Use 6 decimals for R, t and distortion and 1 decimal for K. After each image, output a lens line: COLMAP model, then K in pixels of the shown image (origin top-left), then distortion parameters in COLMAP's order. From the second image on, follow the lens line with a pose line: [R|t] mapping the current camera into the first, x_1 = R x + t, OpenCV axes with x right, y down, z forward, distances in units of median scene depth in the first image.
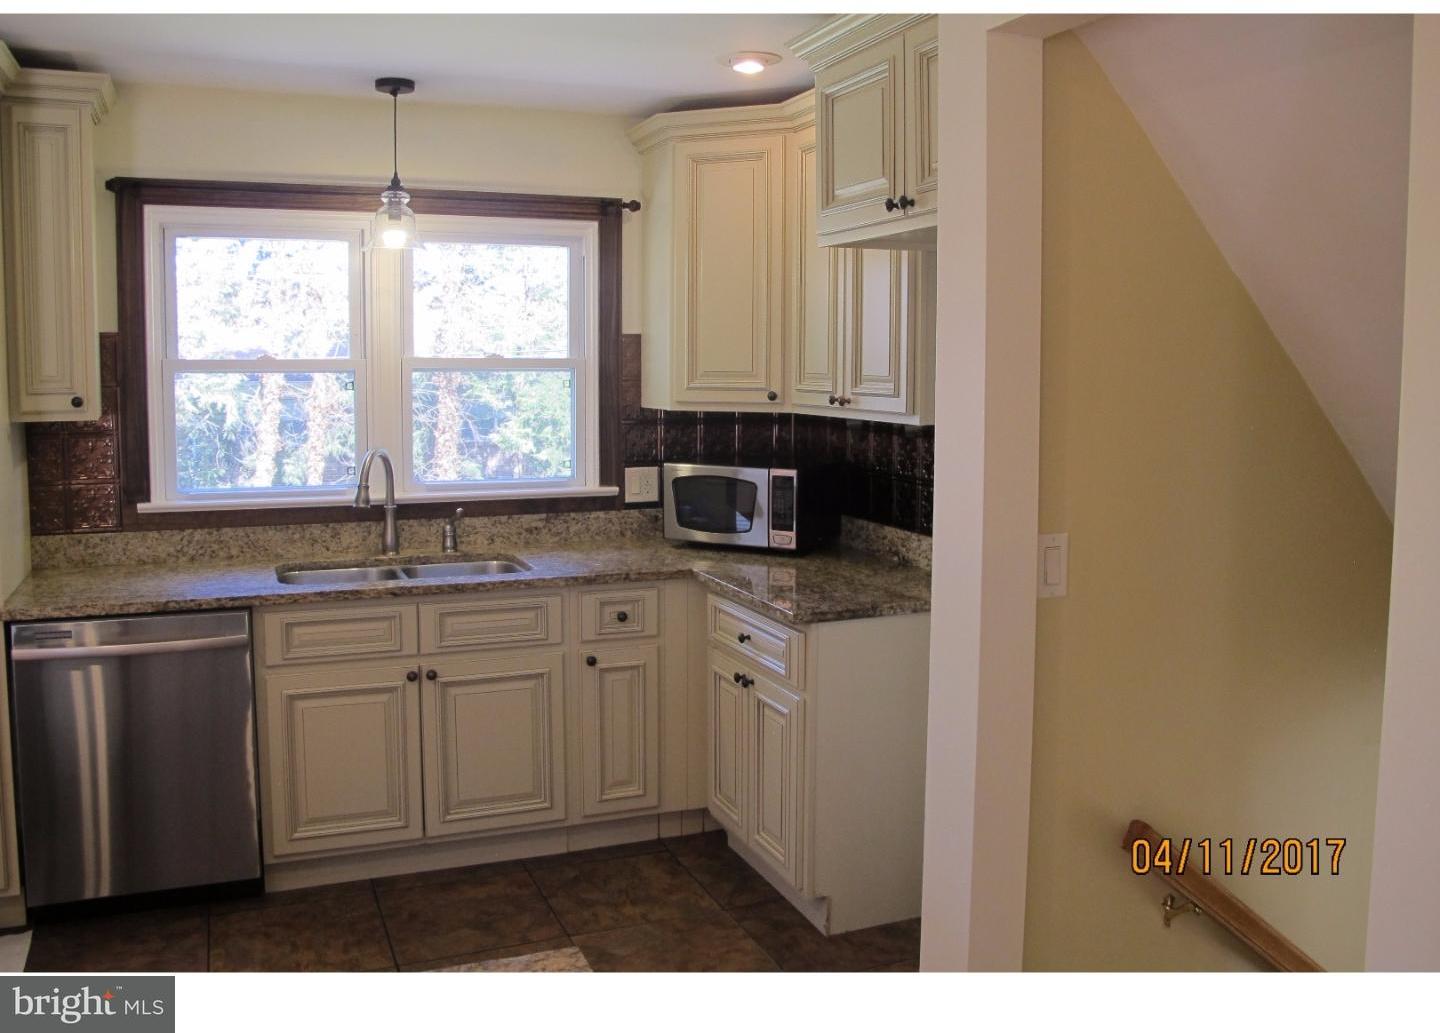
lens RADIAL K [[1199.9, 0, 719.5], [0, 1199.9, 466.1], [0, 0, 1]] dist [-0.121665, 0.000125]
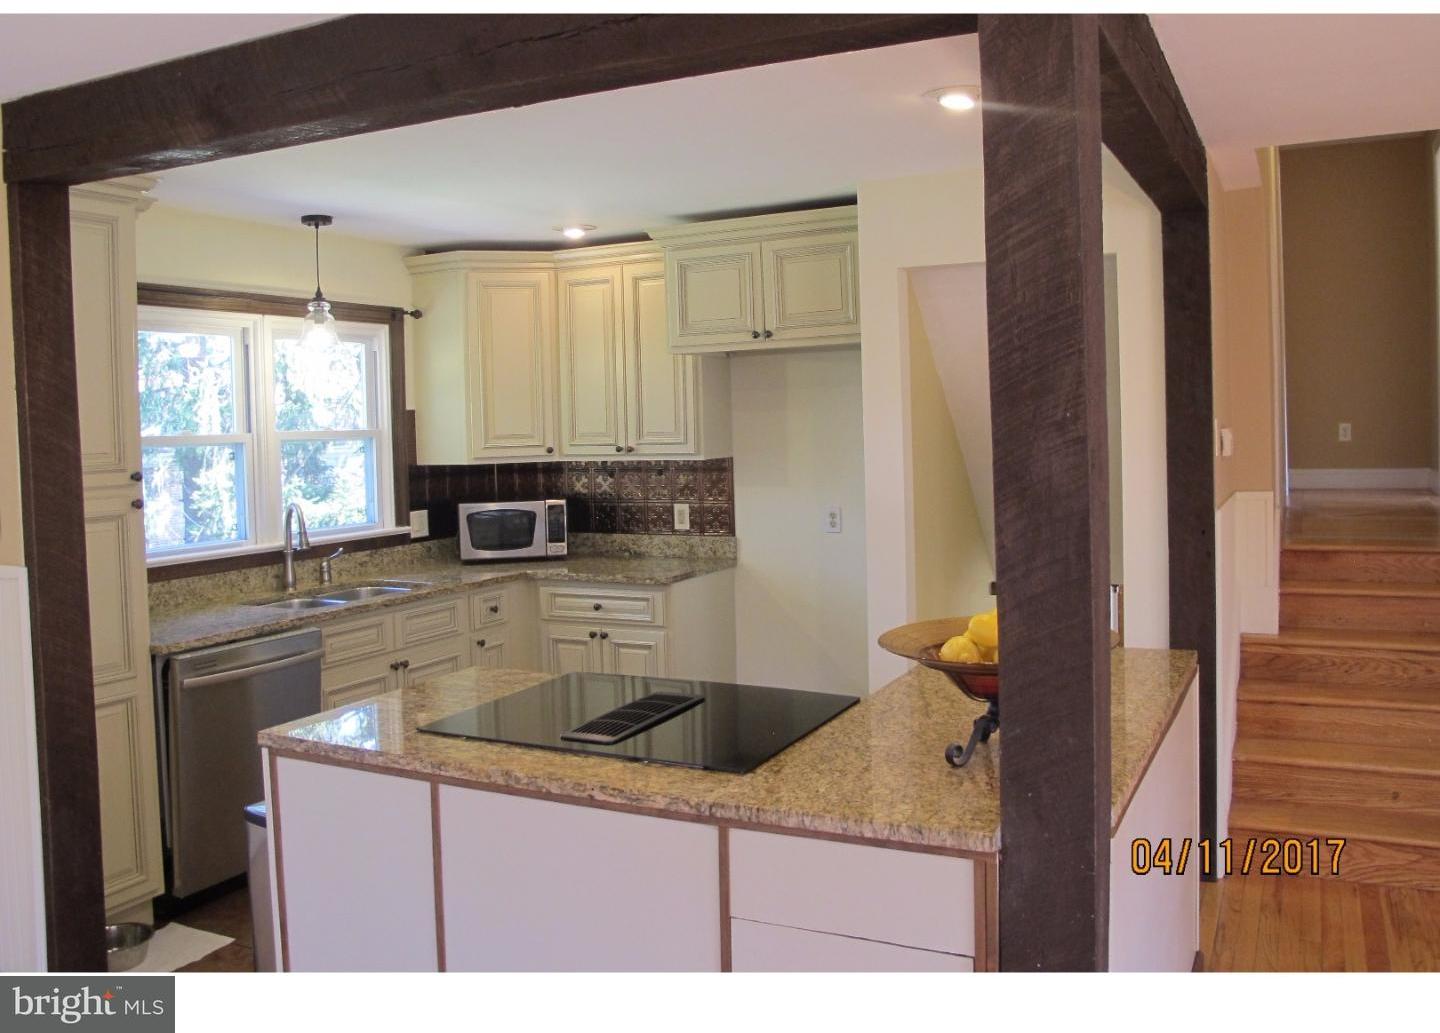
lens RADIAL K [[1199.9, 0, 719.5], [0, 1199.9, 466.1], [0, 0, 1]] dist [-0.121665, 0.000125]
pose [[0.761713, -0.048589, 0.646090, -0.722092], [0.085185, 0.996038, -0.025522, 0.015291], [-0.642290, 0.074477, 0.762834, -0.233602]]
